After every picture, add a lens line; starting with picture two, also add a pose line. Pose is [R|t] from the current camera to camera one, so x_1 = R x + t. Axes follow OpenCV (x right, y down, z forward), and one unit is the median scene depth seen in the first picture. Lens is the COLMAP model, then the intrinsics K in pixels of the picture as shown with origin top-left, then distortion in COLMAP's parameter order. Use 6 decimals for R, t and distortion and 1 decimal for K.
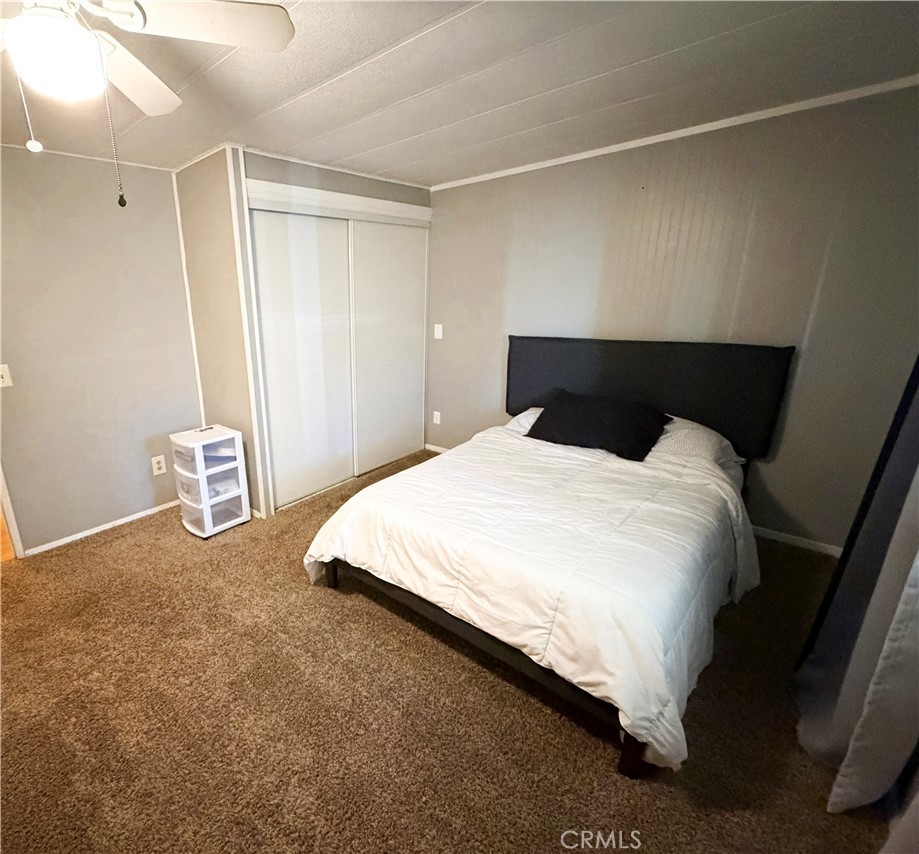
lens RADIAL K [[559.4, 0, 457.0], [0, 559.4, 432.5], [0, 0, 1]] dist [0.001973, 0.000068]
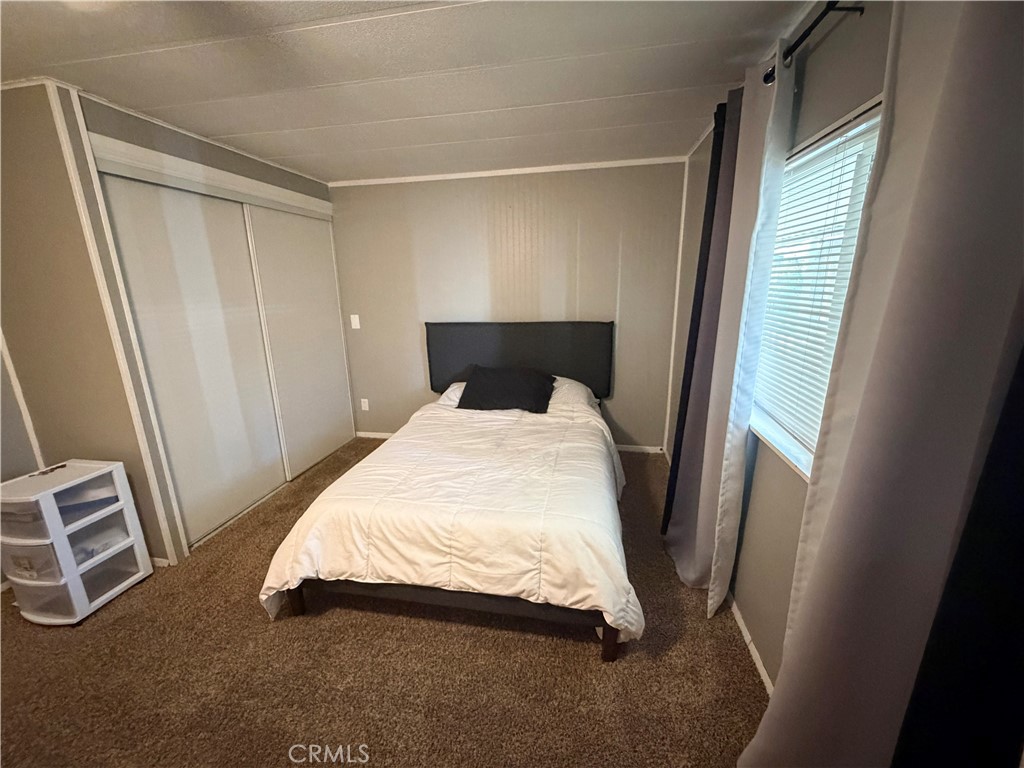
lens RADIAL K [[408.0, 0, 511.1], [0, 408.0, 377.9], [0, 0, 1]] dist [-0.000662, 0.000442]
pose [[0.819875, -0.116489, 0.560567, -0.262749], [0.144535, 0.989483, -0.005775, -0.035899], [-0.553999, 0.085756, 0.828089, 0.255663]]
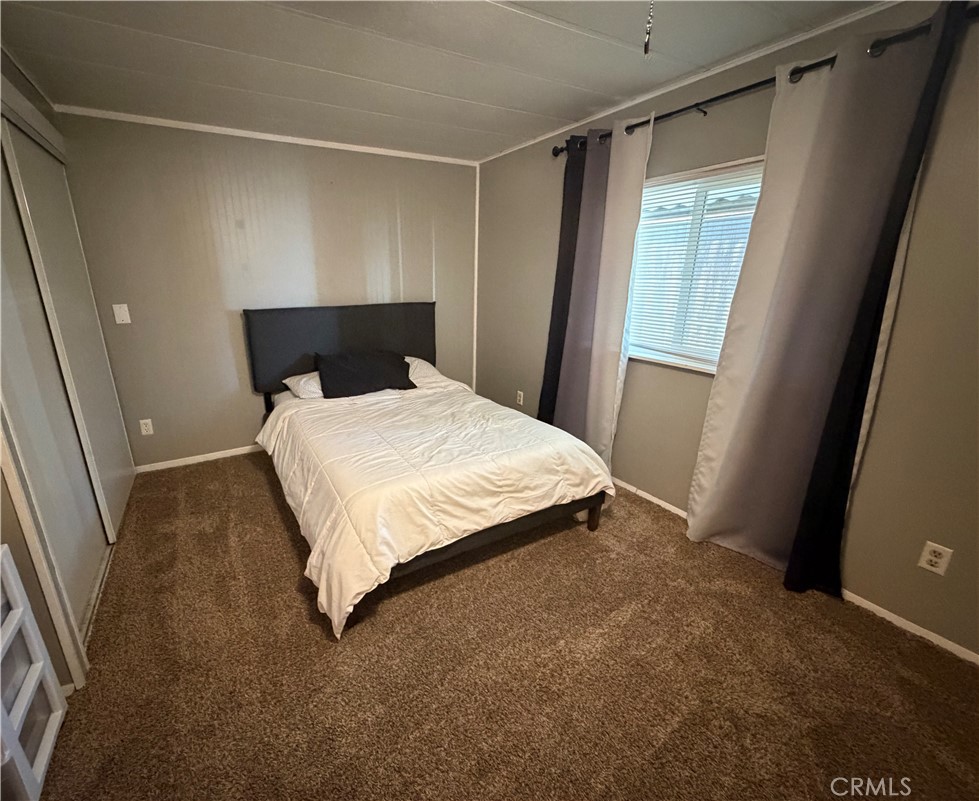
lens RADIAL K [[422.0, 0, 444.1], [0, 422.0, 394.4], [0, 0, 1]] dist [-0.008041, -0.000023]
pose [[0.273266, -0.235607, 0.932639, -0.653314], [0.248401, 0.953941, 0.168206, -0.094779], [-0.929313, 0.185704, 0.319204, 0.628923]]
